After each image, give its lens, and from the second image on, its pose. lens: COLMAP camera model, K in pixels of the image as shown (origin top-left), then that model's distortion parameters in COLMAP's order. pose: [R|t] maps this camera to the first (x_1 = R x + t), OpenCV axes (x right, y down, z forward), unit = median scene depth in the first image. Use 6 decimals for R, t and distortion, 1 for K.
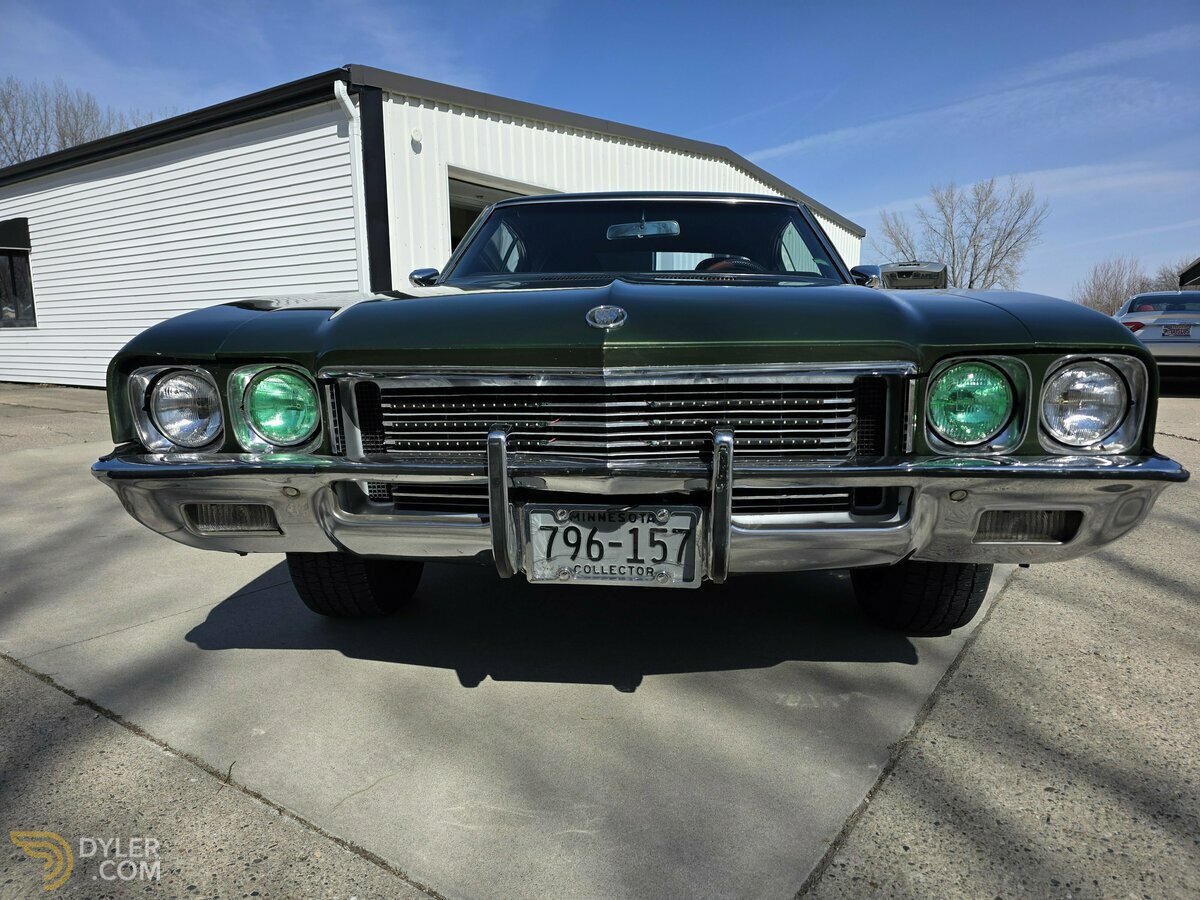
lens RADIAL K [[807.9, 0, 604.3], [0, 807.9, 454.3], [0, 0, 1]] dist [0.062215, -0.056099]
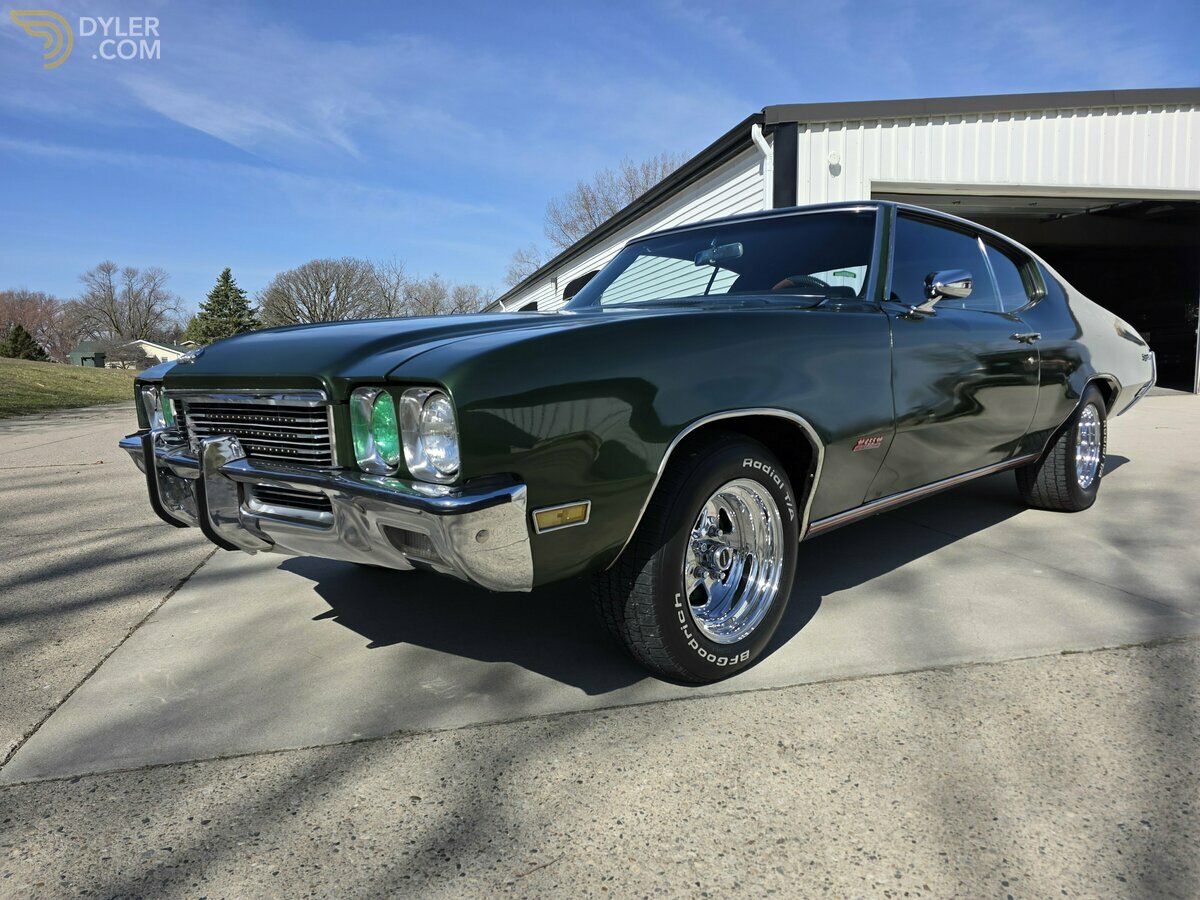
lens RADIAL K [[794.6, 0, 600.8], [0, 794.6, 466.9], [0, 0, 1]] dist [0.099263, -0.097791]
pose [[0.739034, 0.077733, -0.669168, 1.043115], [-0.081290, 0.996352, 0.025963, -0.045606], [0.668745, 0.035209, 0.742657, 0.285488]]
